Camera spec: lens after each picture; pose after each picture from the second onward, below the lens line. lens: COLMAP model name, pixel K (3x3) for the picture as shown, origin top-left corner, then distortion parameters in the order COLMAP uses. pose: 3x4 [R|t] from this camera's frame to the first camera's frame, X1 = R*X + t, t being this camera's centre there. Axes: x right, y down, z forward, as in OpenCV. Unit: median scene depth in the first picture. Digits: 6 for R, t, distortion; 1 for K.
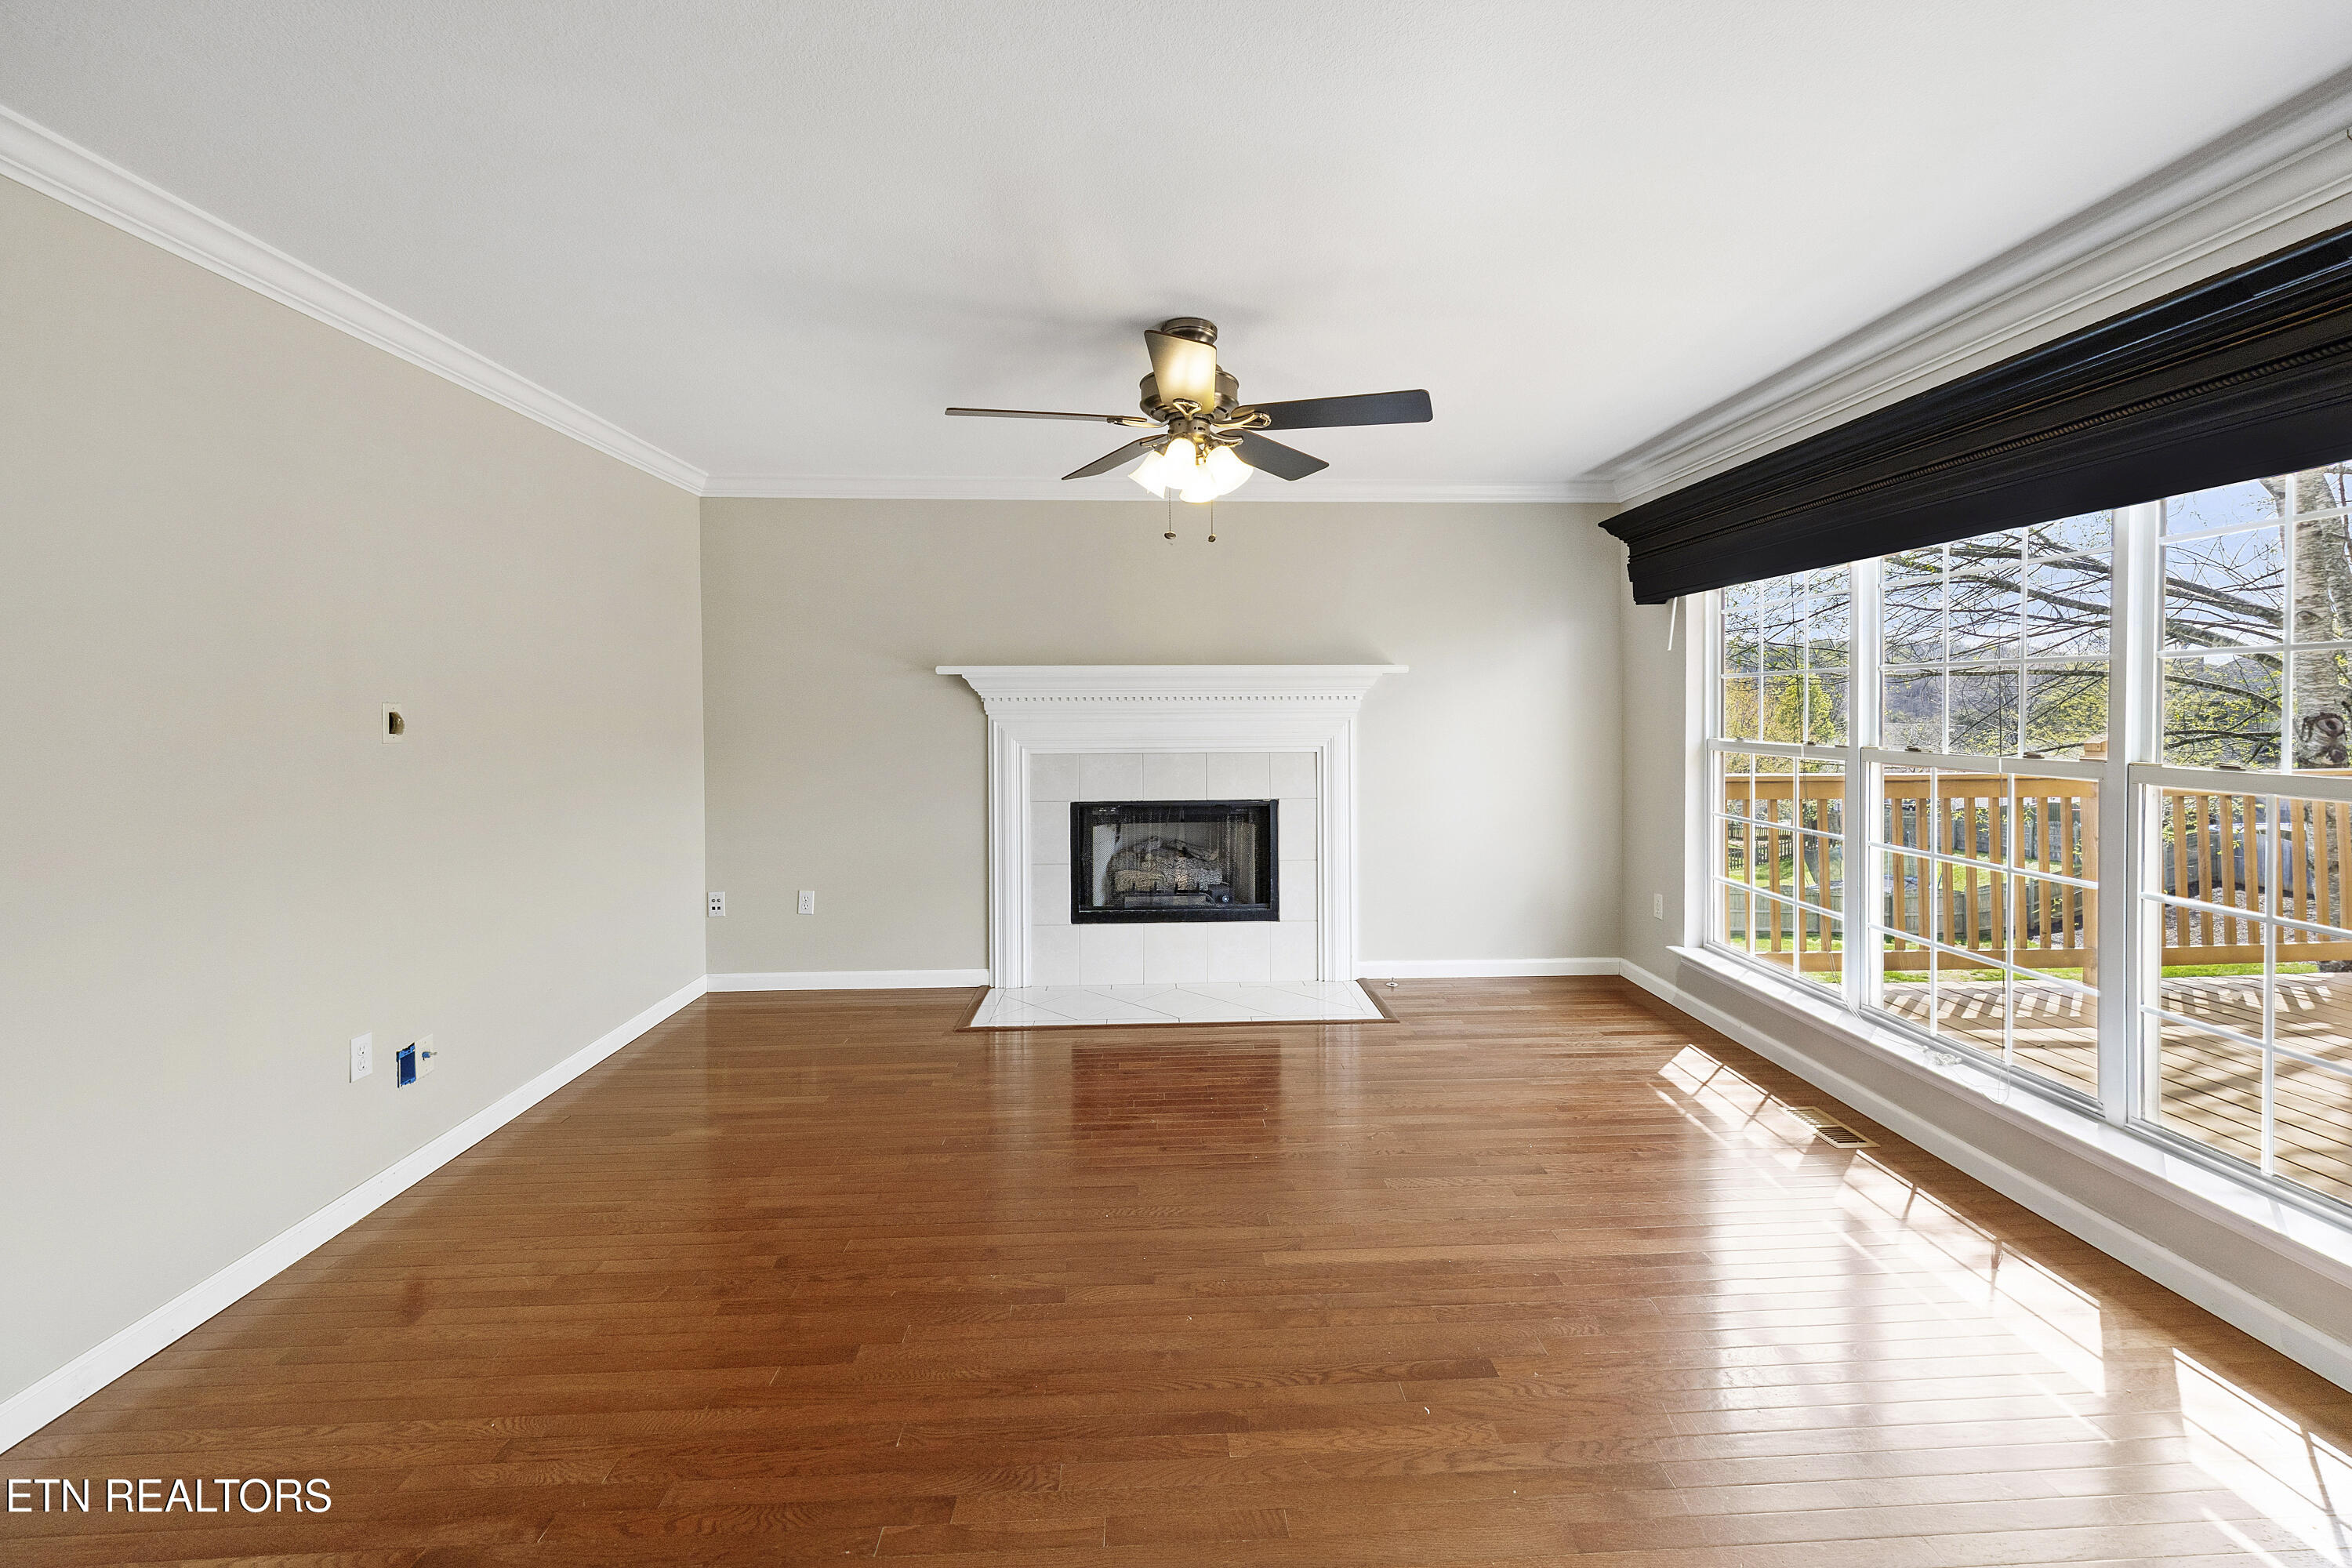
lens RADIAL K [[938.8, 0, 1199.4], [0, 938.8, 720.8], [0, 0, 1]] dist [0.002807, -0.001172]
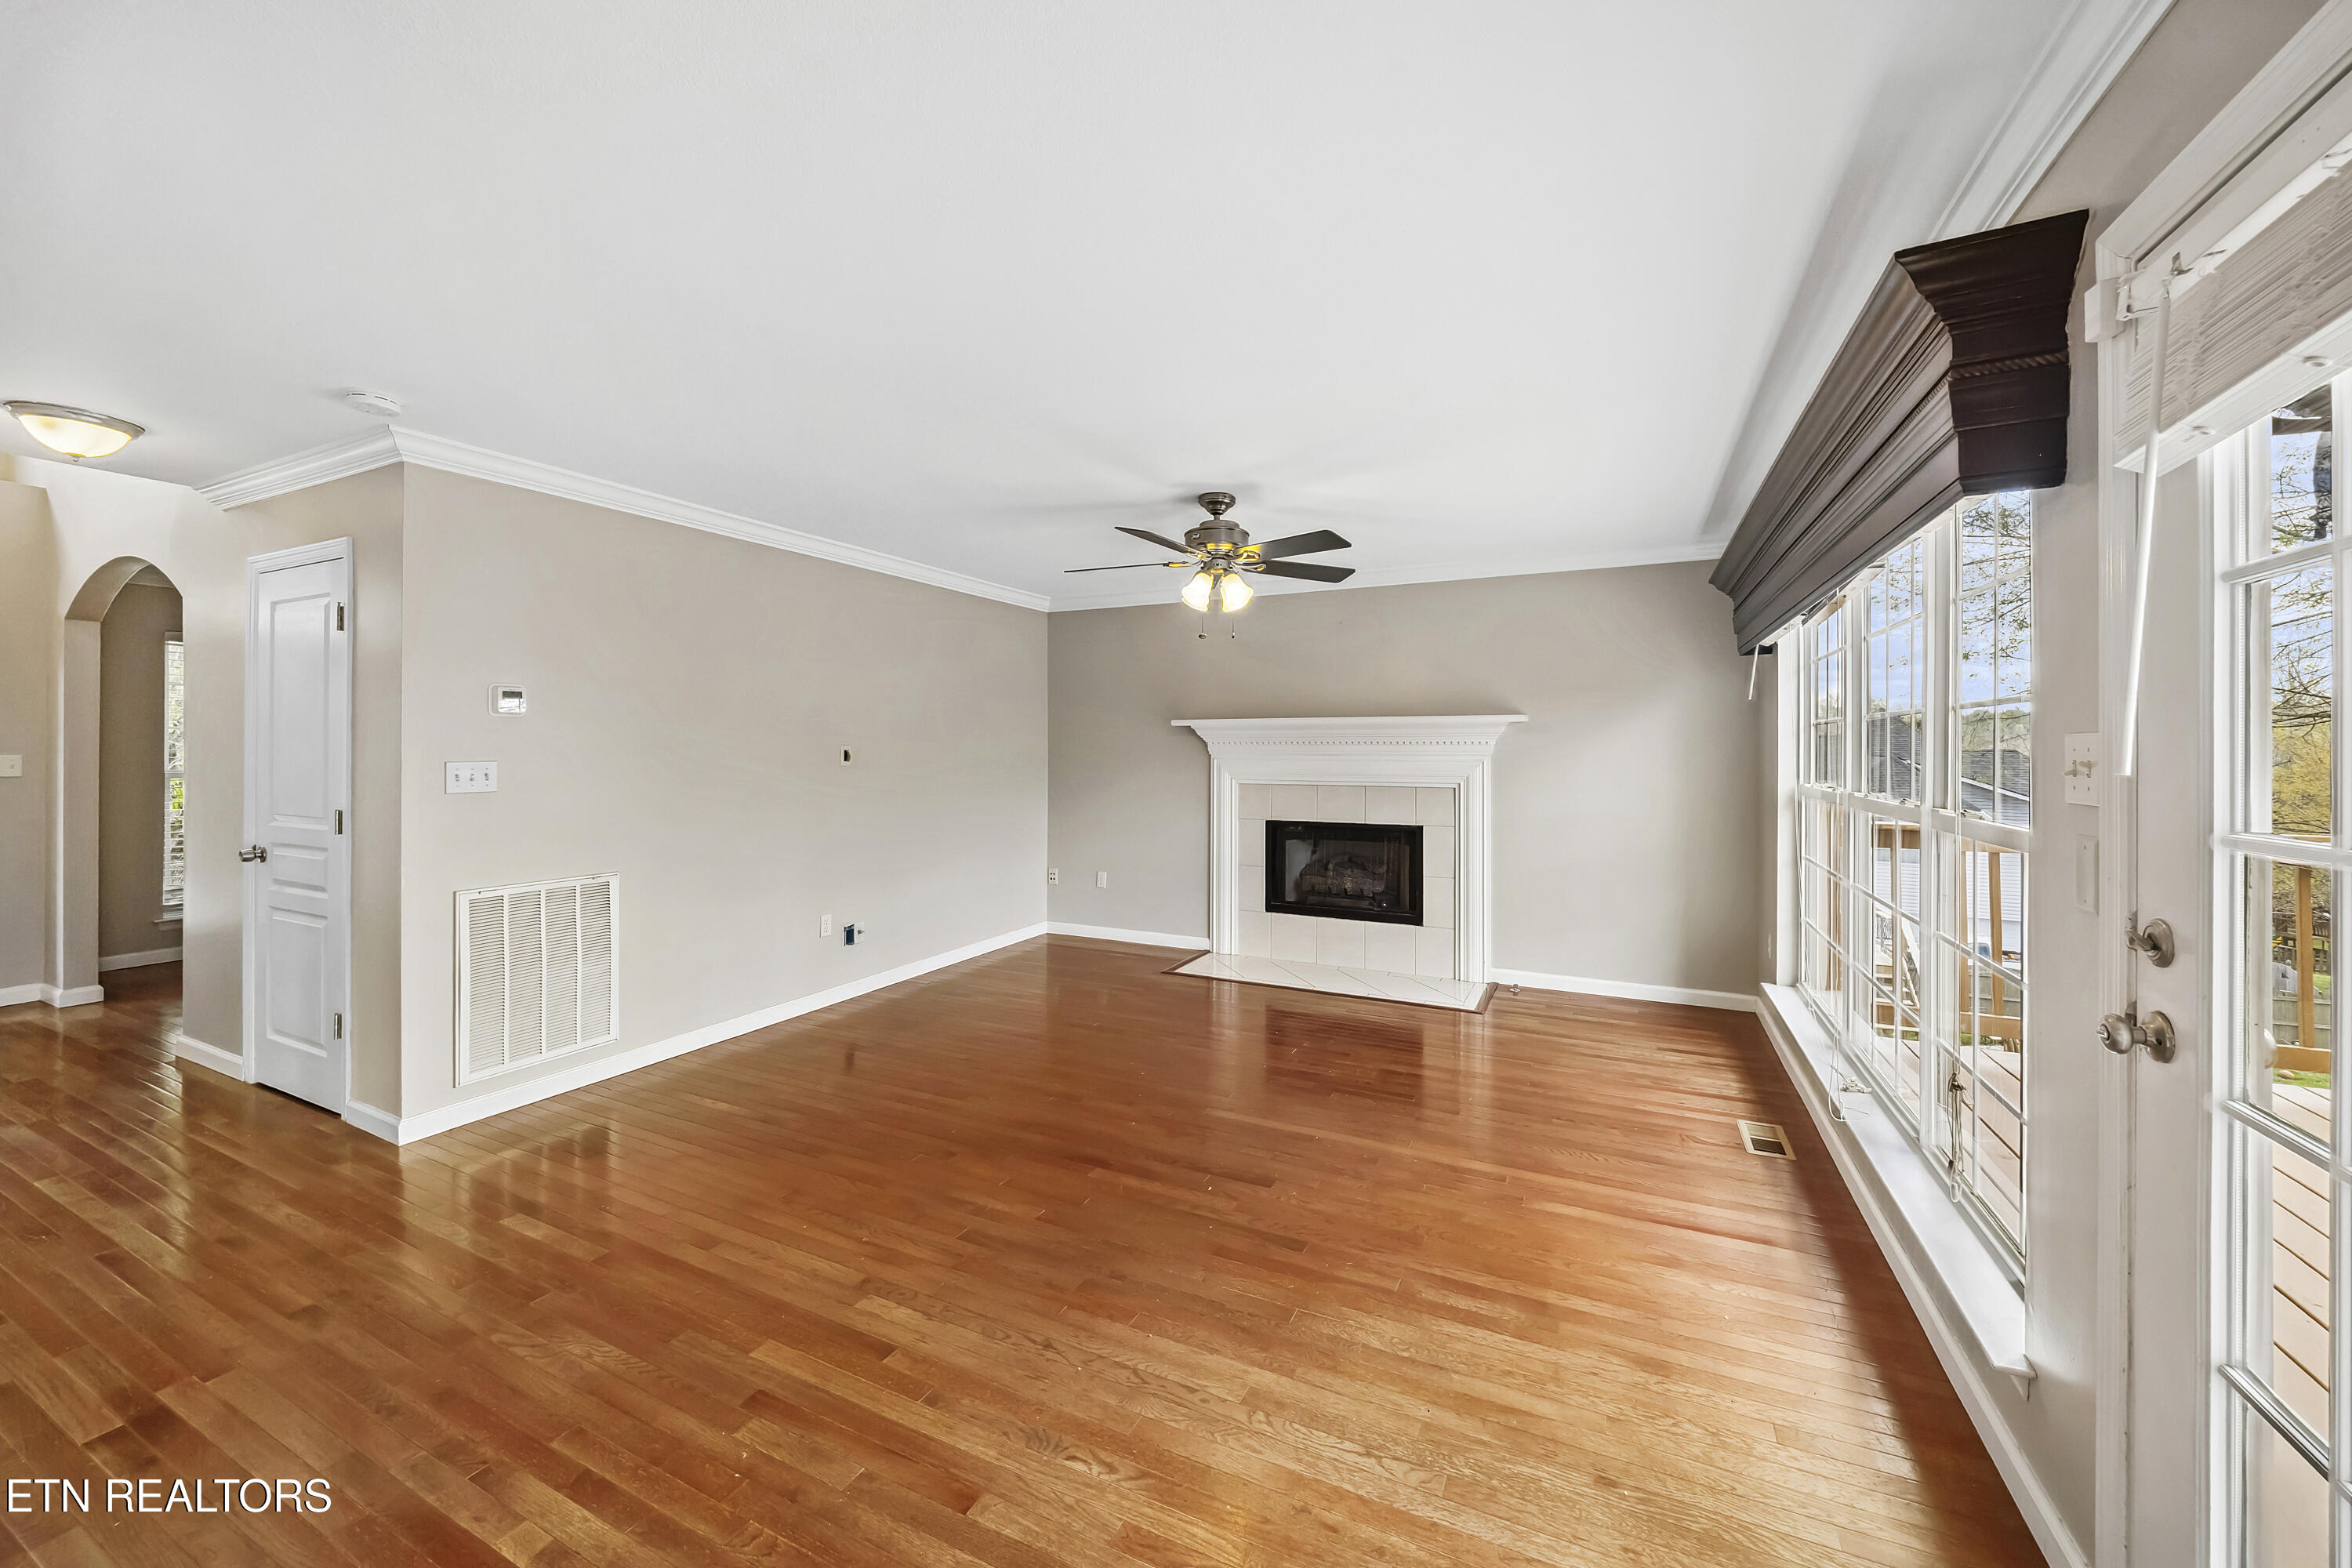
lens RADIAL K [[872.8, 0, 1219.1], [0, 872.8, 749.9], [0, 0, 1]] dist [-0.000891, 0.000978]
pose [[0.884487, 0.007417, -0.466505, 0.384844], [-0.012685, 0.999886, -0.008153, -0.002883], [0.466392, 0.013129, 0.884481, -0.132481]]
